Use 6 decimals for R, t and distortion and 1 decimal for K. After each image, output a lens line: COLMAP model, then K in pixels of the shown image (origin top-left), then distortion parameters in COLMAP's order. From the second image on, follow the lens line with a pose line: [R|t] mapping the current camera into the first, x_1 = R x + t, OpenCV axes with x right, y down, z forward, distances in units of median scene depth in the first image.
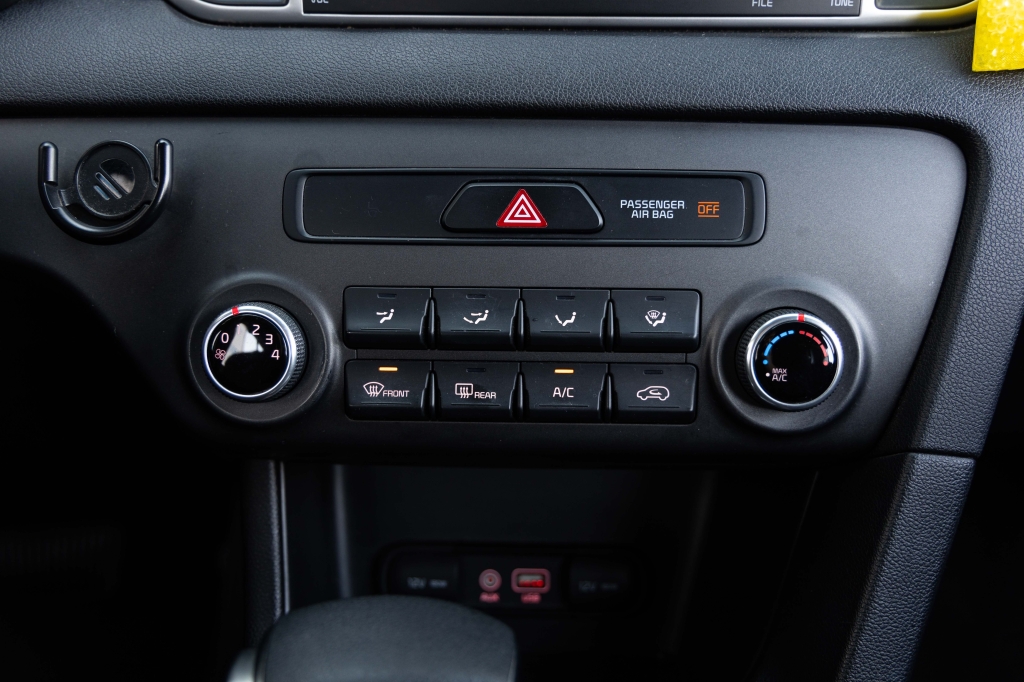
lens RADIAL K [[1002.3, 0, 520.9], [0, 1002.3, 338.8], [0, 0, 1]] dist [0.010728, 0.000000]
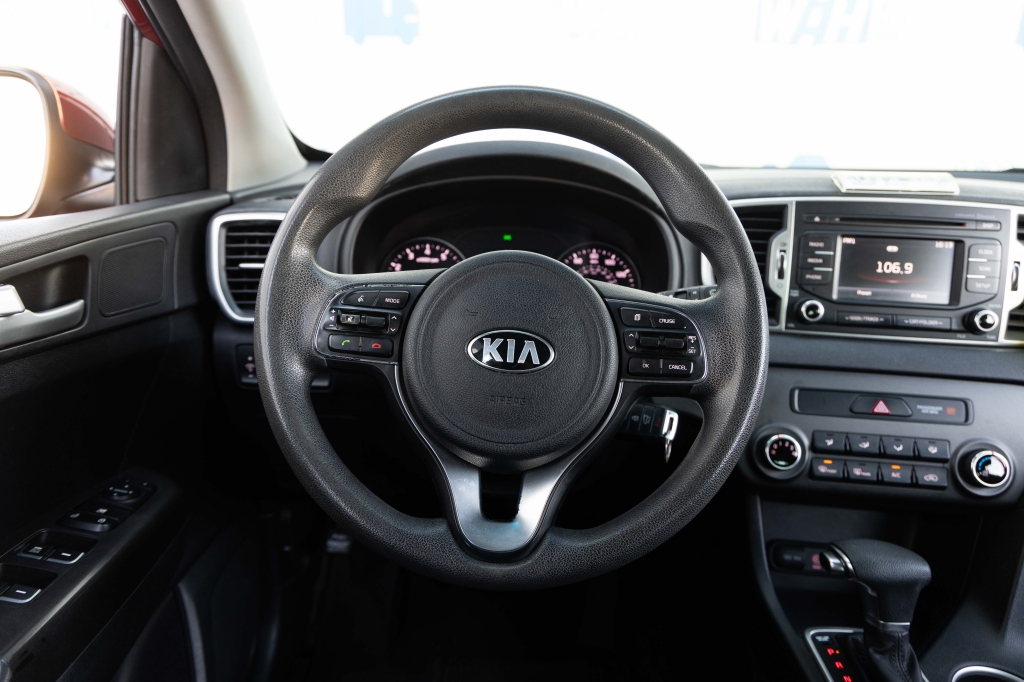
lens RADIAL K [[698.2, 0, 513.1], [0, 698.2, 342.1], [0, 0, 1]] dist [-0.000878, 0.013640]
pose [[0.996370, 0.053260, -0.066415, -0.887818], [-0.063739, 0.983851, -0.167255, 0.082901], [0.056435, 0.170881, 0.983674, -0.983910]]
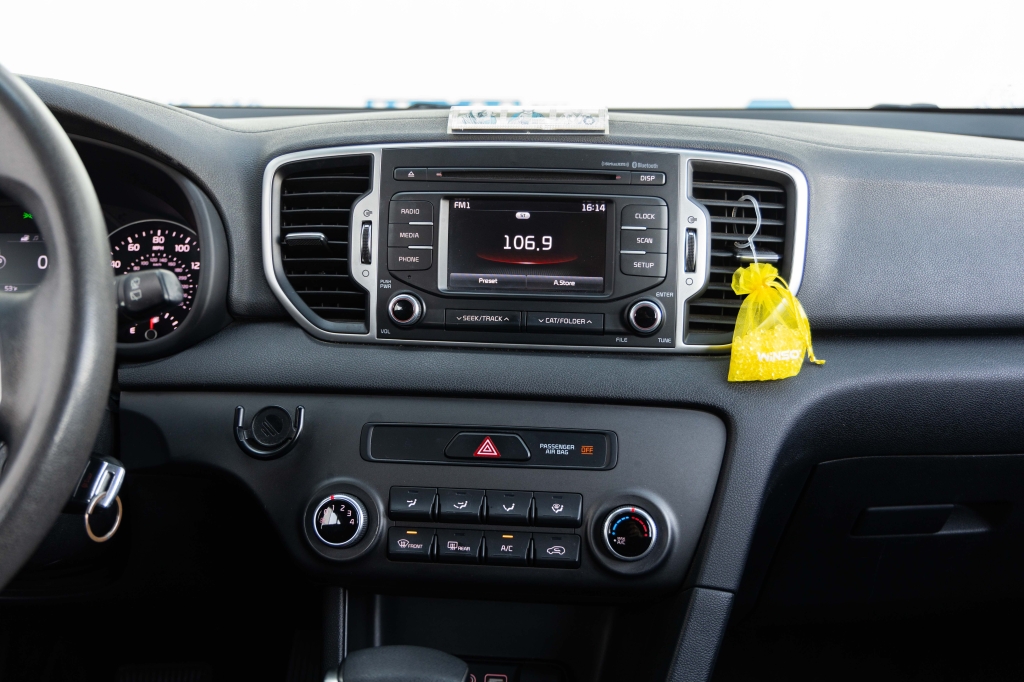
lens RADIAL K [[1002.3, 0, 516.9], [0, 1002.3, 343.5], [0, 0, 1]] dist [0.010728, 0.000000]
pose [[0.998960, 0.023269, -0.039220, 0.124431], [-0.030890, 0.977942, -0.206579, 0.065730], [0.033548, 0.207576, 0.977644, -0.863196]]
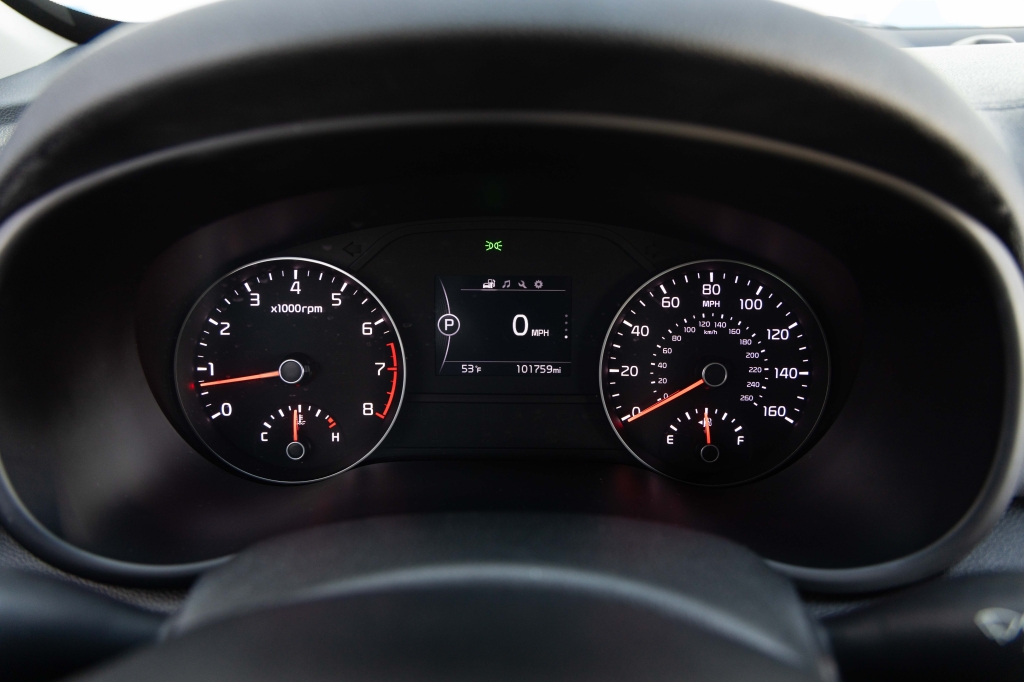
lens RADIAL K [[698.2, 0, 514.9], [0, 698.2, 342.6], [0, 0, 1]] dist [-0.000878, 0.013640]
pose [[0.995787, 0.047437, -0.078476, -0.974543], [-0.048176, 0.998810, -0.007553, -0.521243], [0.078025, 0.011302, 0.996887, 0.334404]]
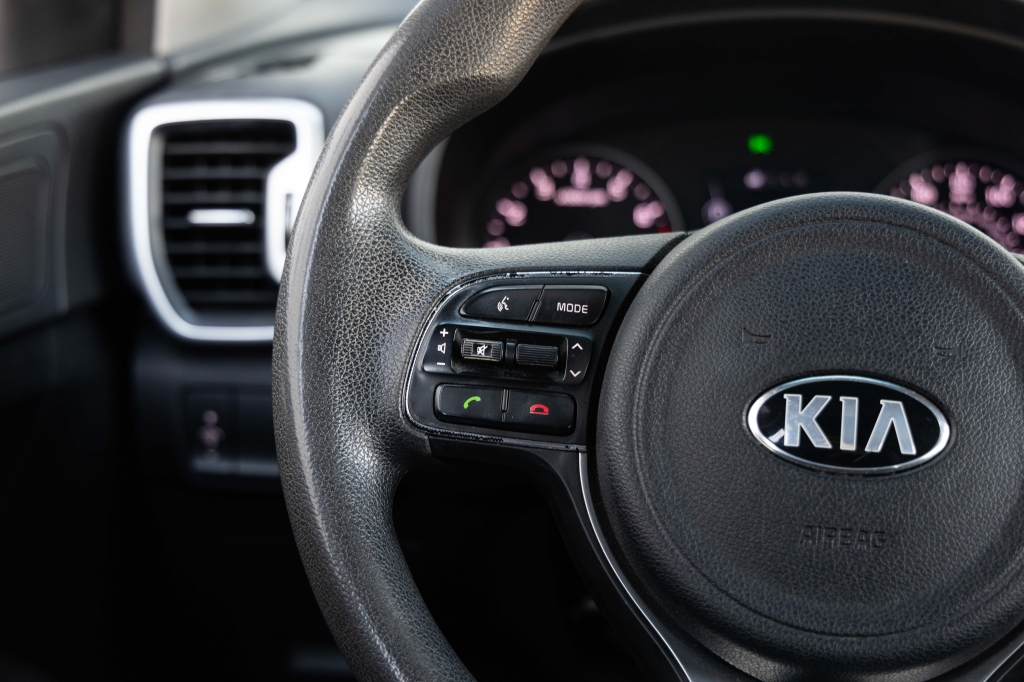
lens RADIAL K [[1538.2, 0, 518.8], [0, 1538.2, 339.7], [0, 0, 1]] dist [0.012970, 0.000000]
pose [[0.984699, 0.050430, -0.166808, -1.040798], [-0.078267, 0.983222, -0.164769, 0.041987], [0.155700, 0.175303, 0.972125, -0.979458]]
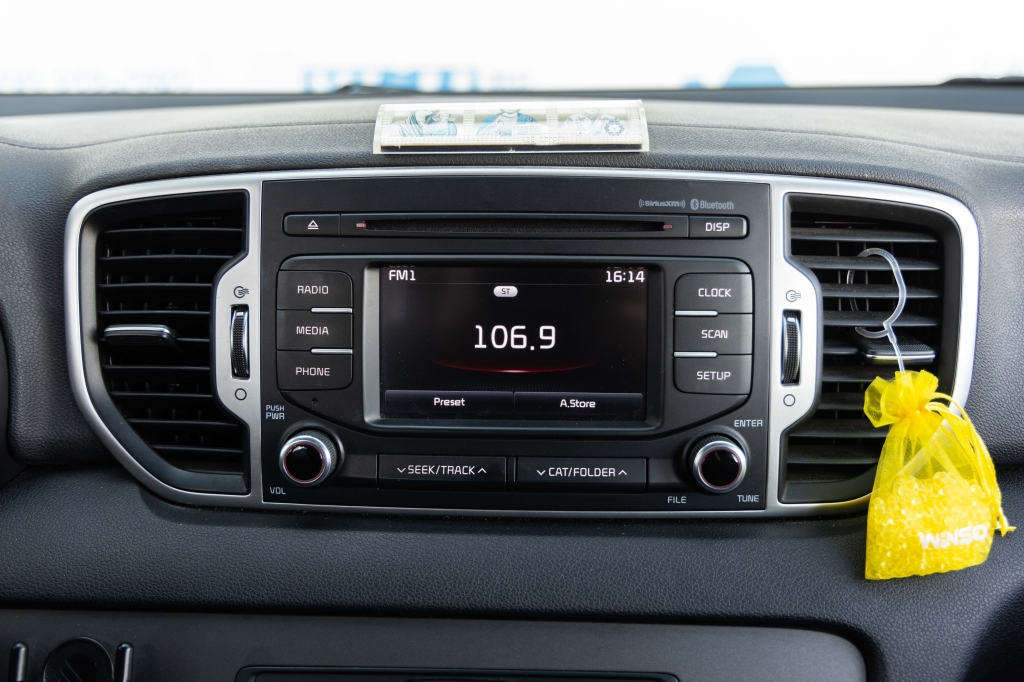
lens RADIAL K [[1002.3, 0, 518.2], [0, 1002.3, 346.2], [0, 0, 1]] dist [0.010728, 0.000000]
pose [[0.999997, 0.001858, 0.001810, 0.065620], [-0.001525, 0.985590, -0.169146, -0.328328], [-0.002099, 0.169142, 0.985589, -0.125488]]
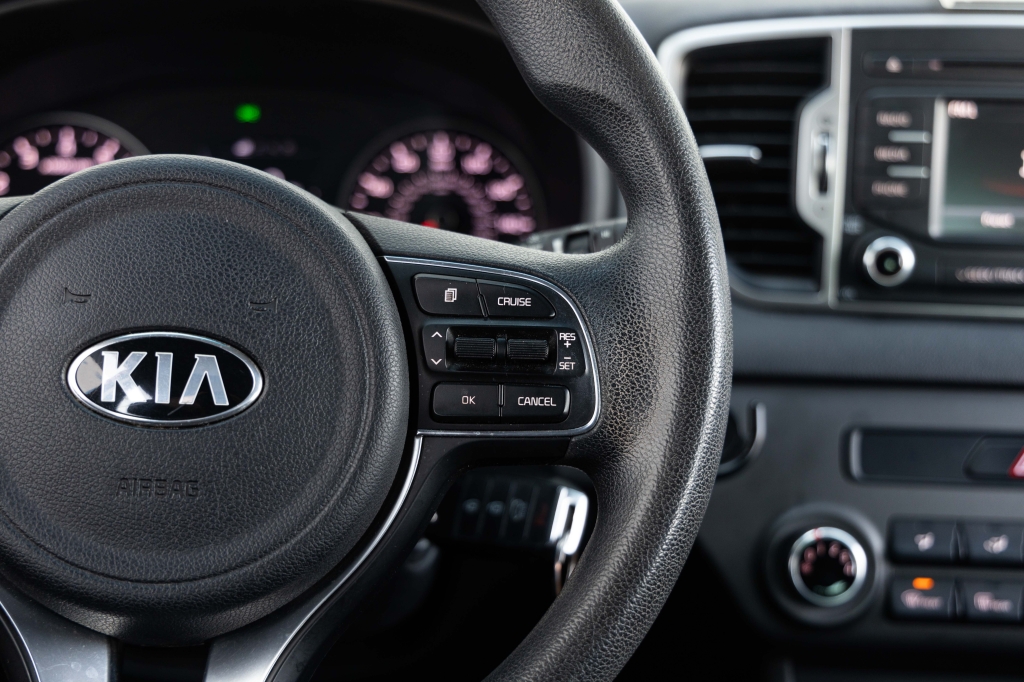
lens RADIAL K [[1538.2, 0, 517.0], [0, 1538.2, 338.7], [0, 0, 1]] dist [0.012970, 0.000000]
pose [[0.999604, 0.025715, 0.011425, -0.689755], [-0.023551, 0.986760, -0.160467, 0.050174], [-0.015400, 0.160135, 0.986975, -0.997135]]
